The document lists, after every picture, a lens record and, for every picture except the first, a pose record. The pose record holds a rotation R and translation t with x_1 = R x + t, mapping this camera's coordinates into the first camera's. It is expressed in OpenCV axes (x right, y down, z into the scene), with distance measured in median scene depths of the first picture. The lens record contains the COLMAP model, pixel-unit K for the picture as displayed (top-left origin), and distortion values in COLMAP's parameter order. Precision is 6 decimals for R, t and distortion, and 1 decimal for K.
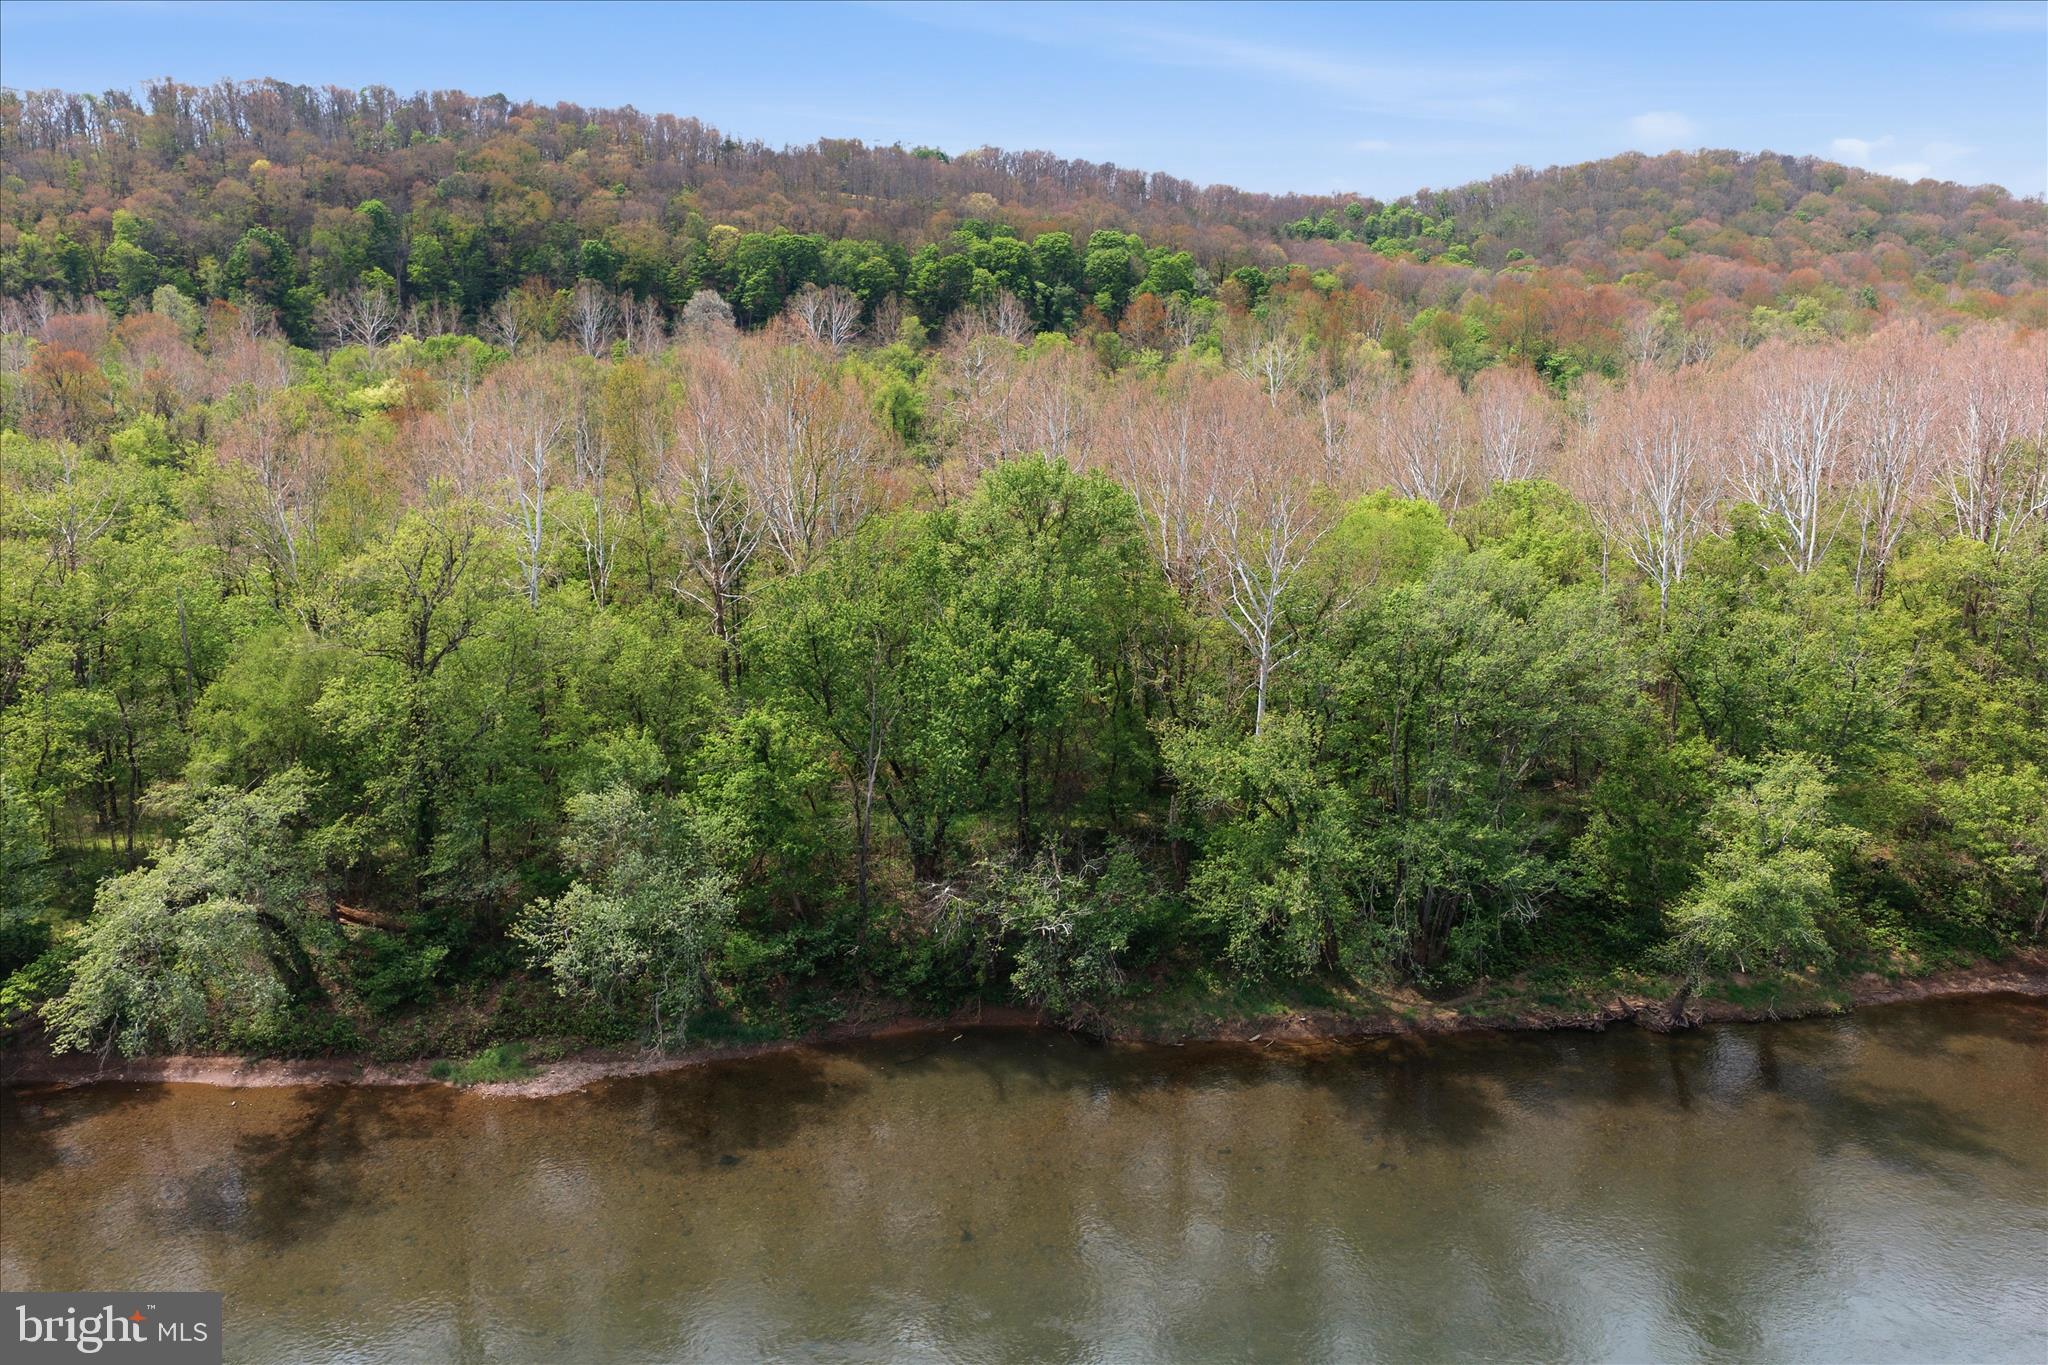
lens RADIAL K [[1690.5, 0, 1026.9], [0, 1690.5, 698.7], [0, 0, 1]] dist [0.007953, -0.017299]
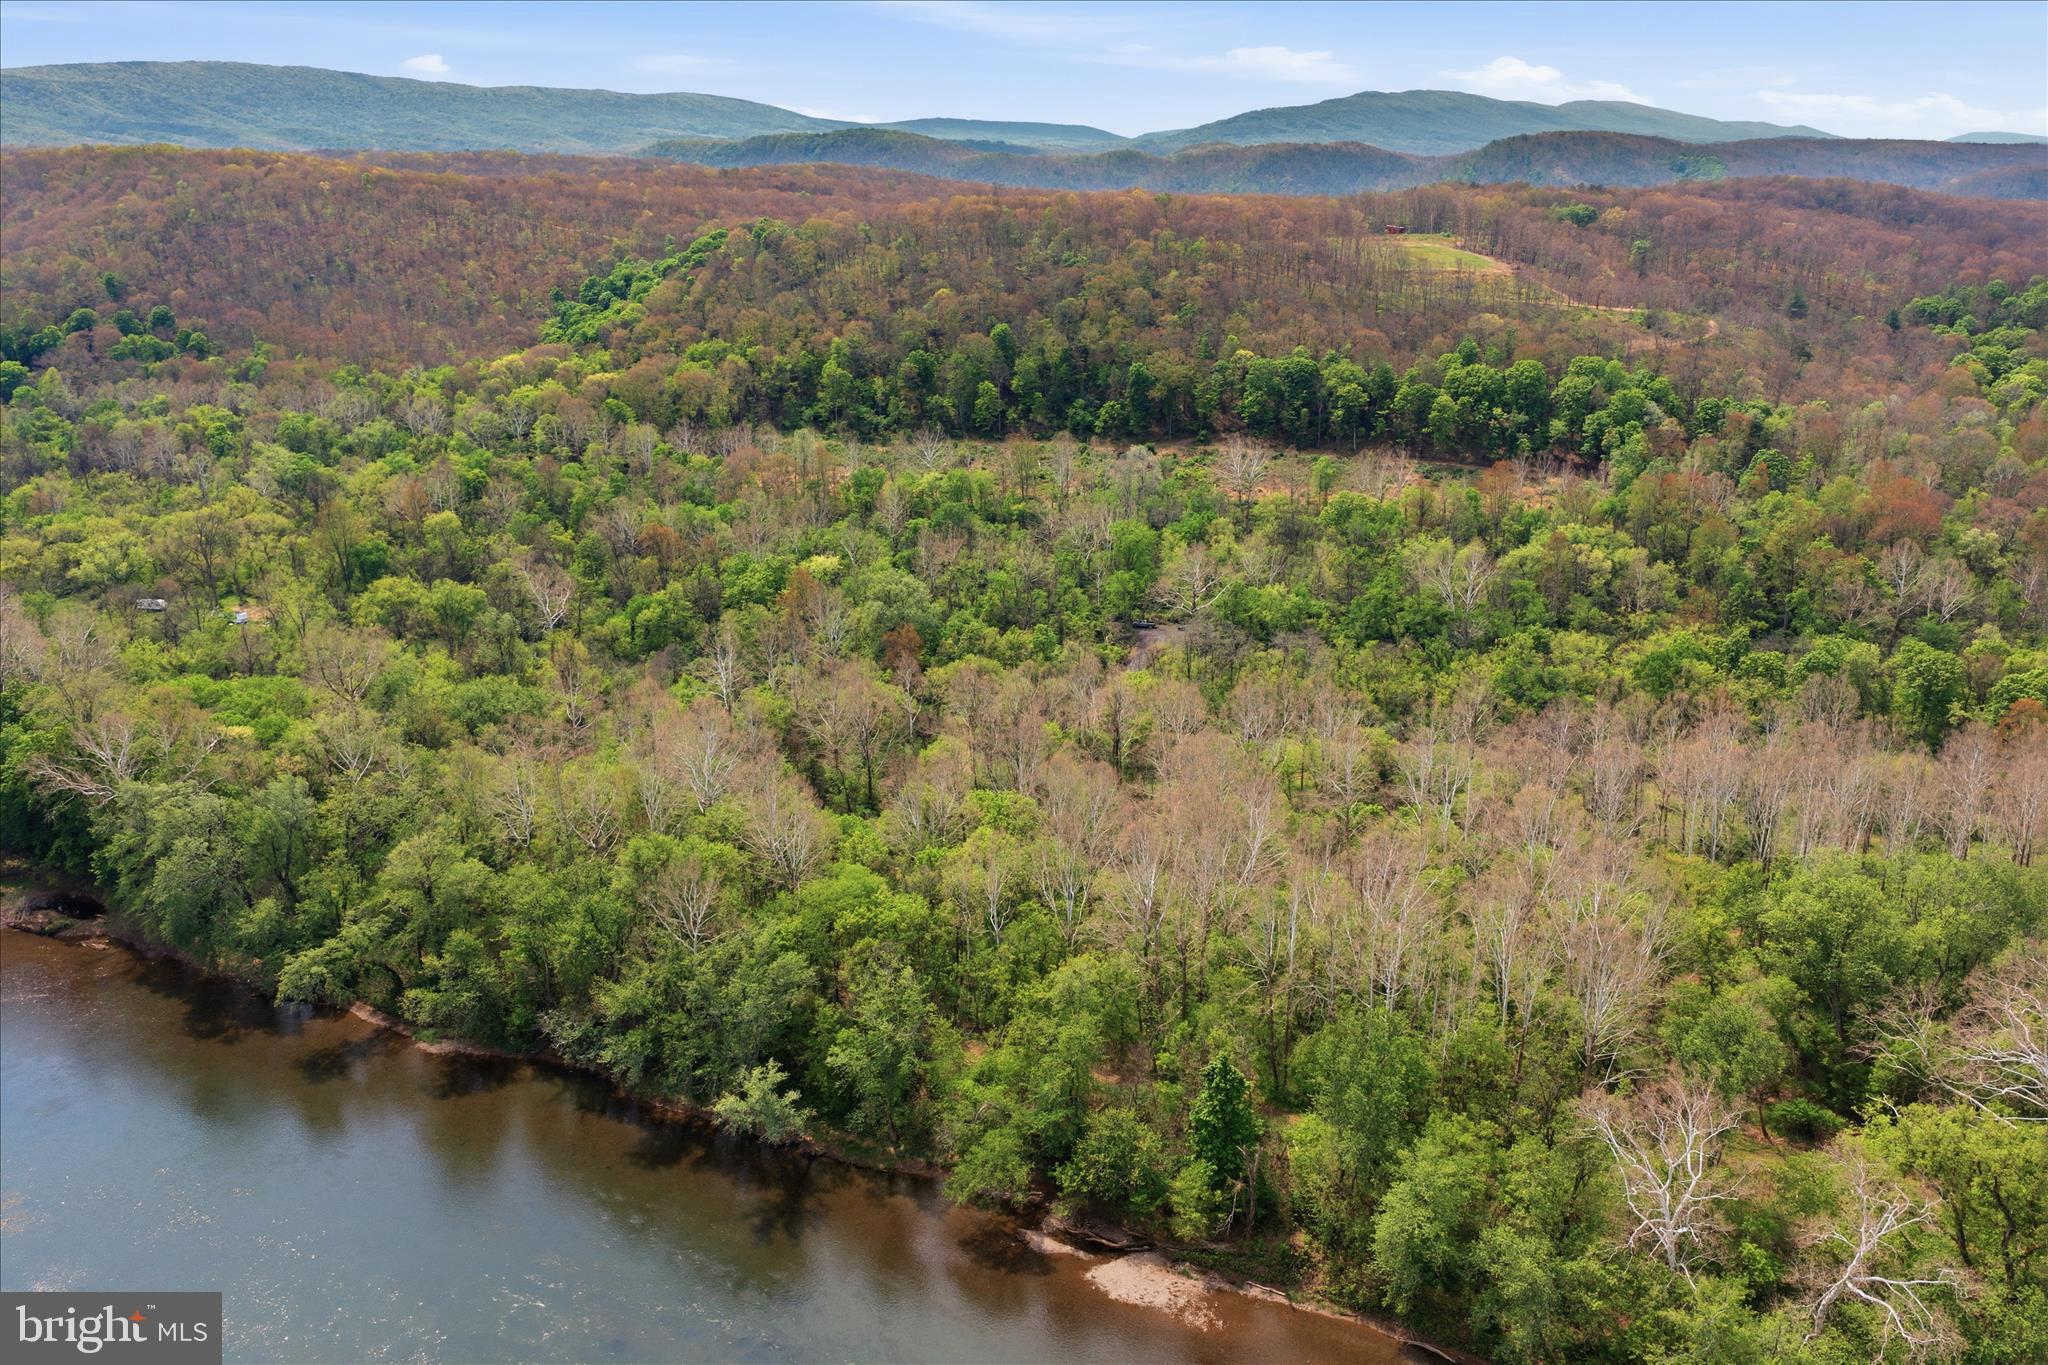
lens RADIAL K [[1690.5, 0, 1033.1], [0, 1690.5, 675.6], [0, 0, 1]] dist [0.007953, -0.017299]
pose [[0.845398, 0.154482, -0.511310, 0.381839], [-0.117583, 0.987605, 0.103973, -0.158787], [0.521034, -0.027777, 0.853084, -0.167725]]
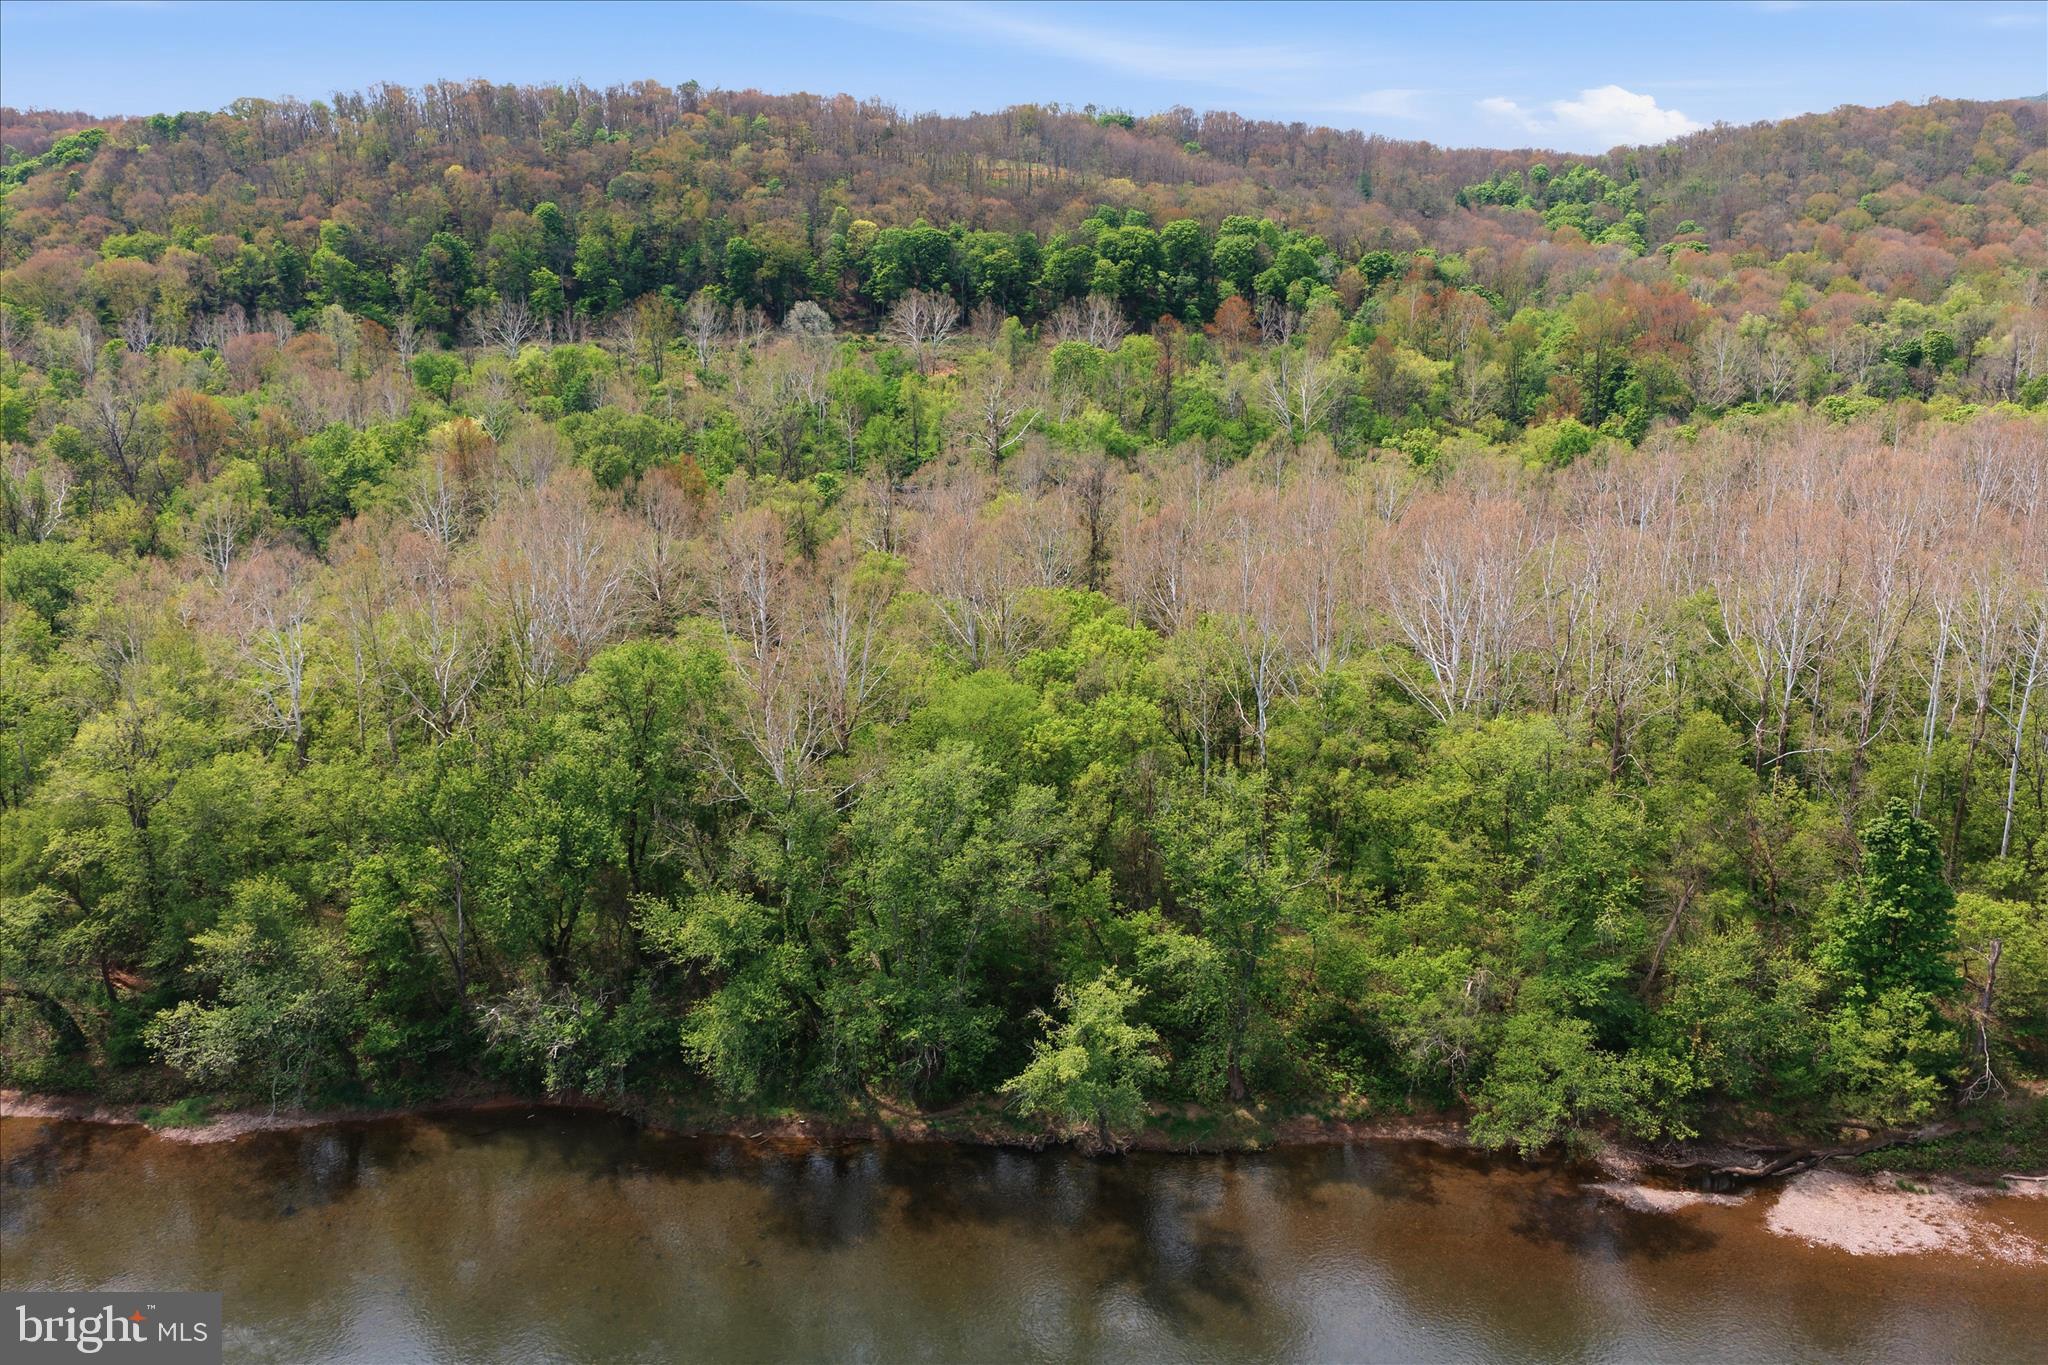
lens RADIAL K [[1690.5, 0, 1029.7], [0, 1690.5, 685.4], [0, 0, 1]] dist [0.007953, -0.017299]
pose [[0.984931, 0.038054, -0.168710, 0.118277], [-0.030538, 0.998432, 0.046925, -0.043275], [0.170231, -0.041066, 0.984548, -0.039319]]
